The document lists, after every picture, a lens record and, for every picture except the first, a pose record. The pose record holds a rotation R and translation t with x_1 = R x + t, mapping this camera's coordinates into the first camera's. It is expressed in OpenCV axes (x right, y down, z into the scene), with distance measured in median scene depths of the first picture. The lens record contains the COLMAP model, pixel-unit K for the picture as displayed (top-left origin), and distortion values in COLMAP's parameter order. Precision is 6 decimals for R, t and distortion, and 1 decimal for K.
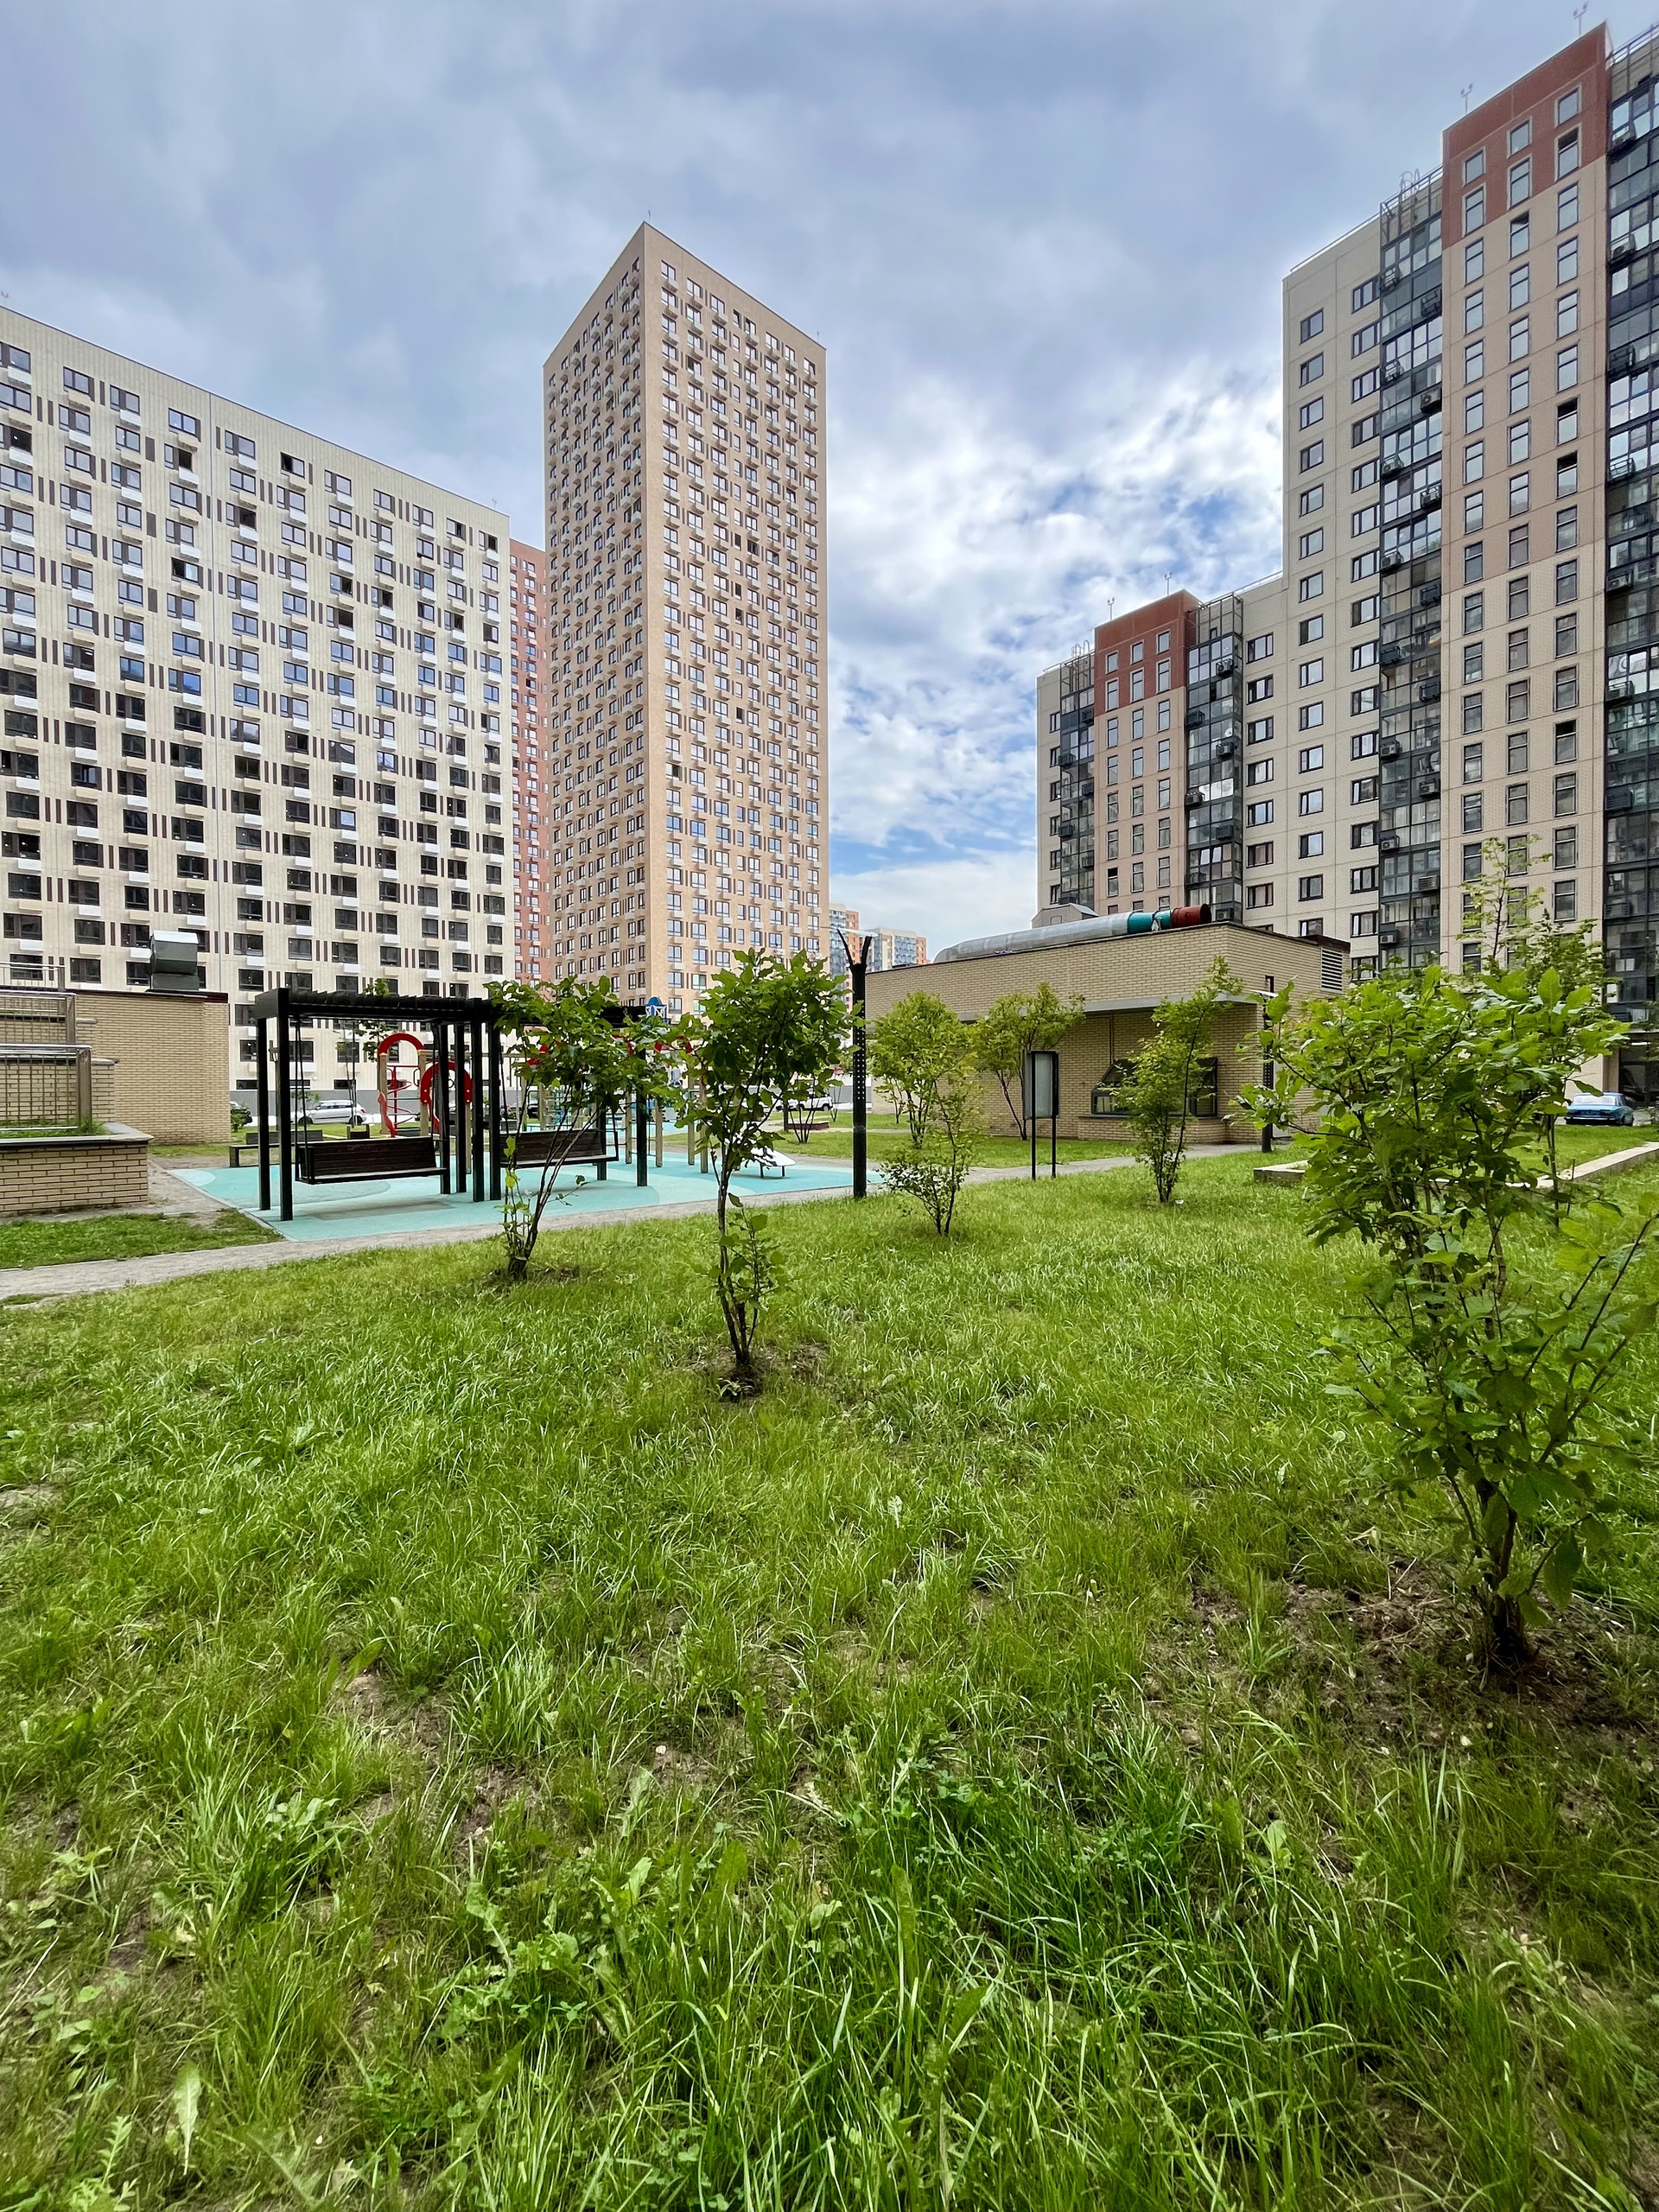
lens RADIAL K [[902.7, 0, 832.3], [0, 902.7, 1102.6], [0, 0, 1]] dist [0.001112, -0.000774]
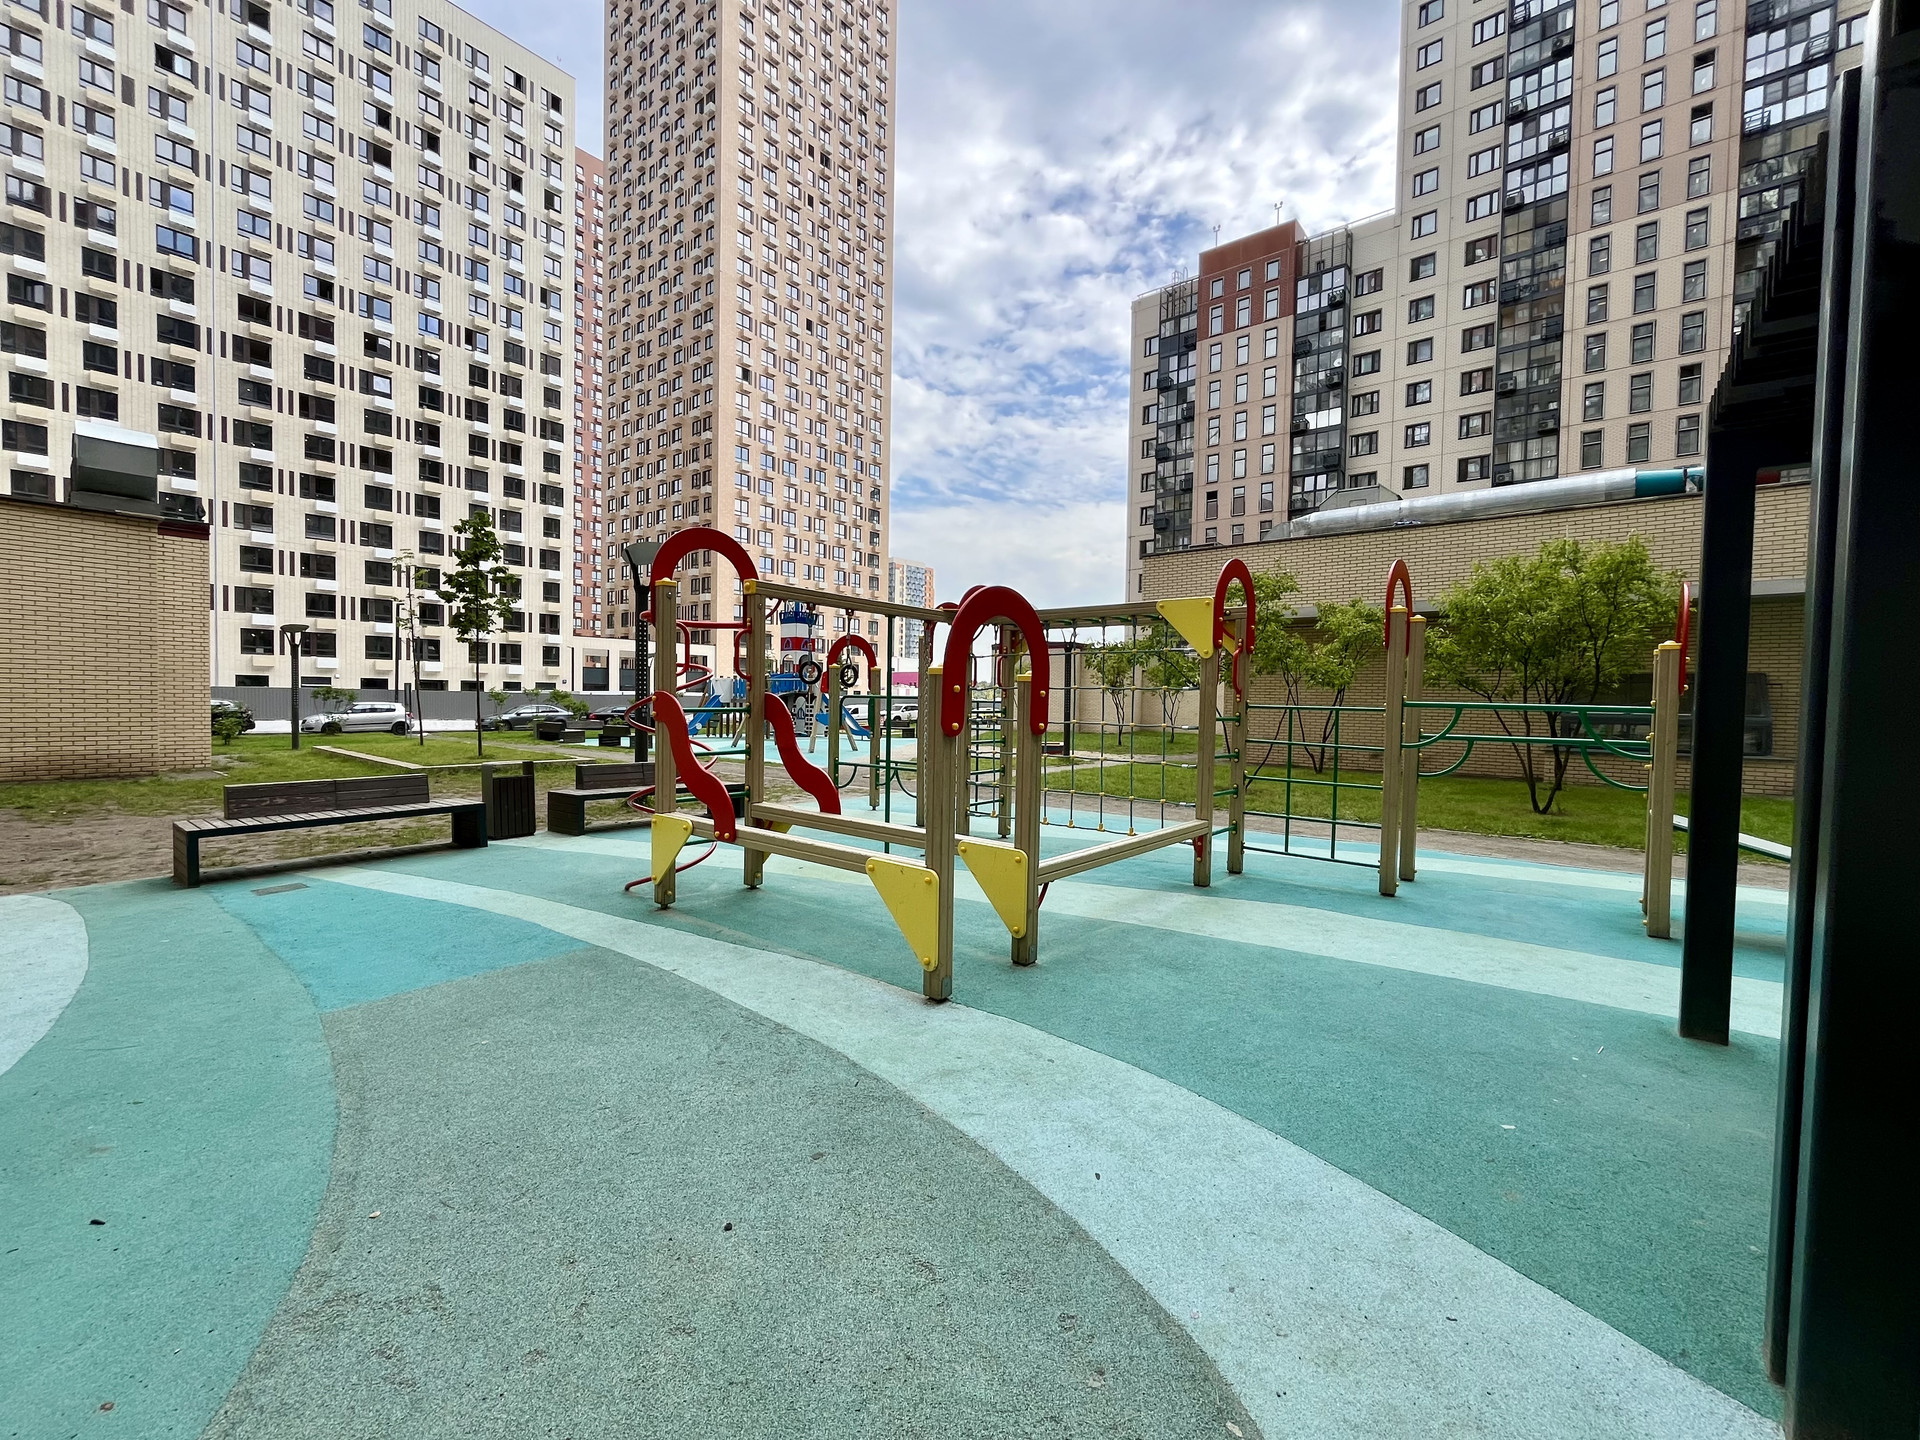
lens RADIAL K [[783.5, 0, 958.8], [0, 783.5, 723.6], [0, 0, 1]] dist [0.001112, -0.000774]
pose [[0.987122, 0.019210, 0.158815, -0.101795], [-0.021130, 0.999722, 0.010414, -0.000958], [-0.158571, -0.013636, 0.987253, 0.159453]]
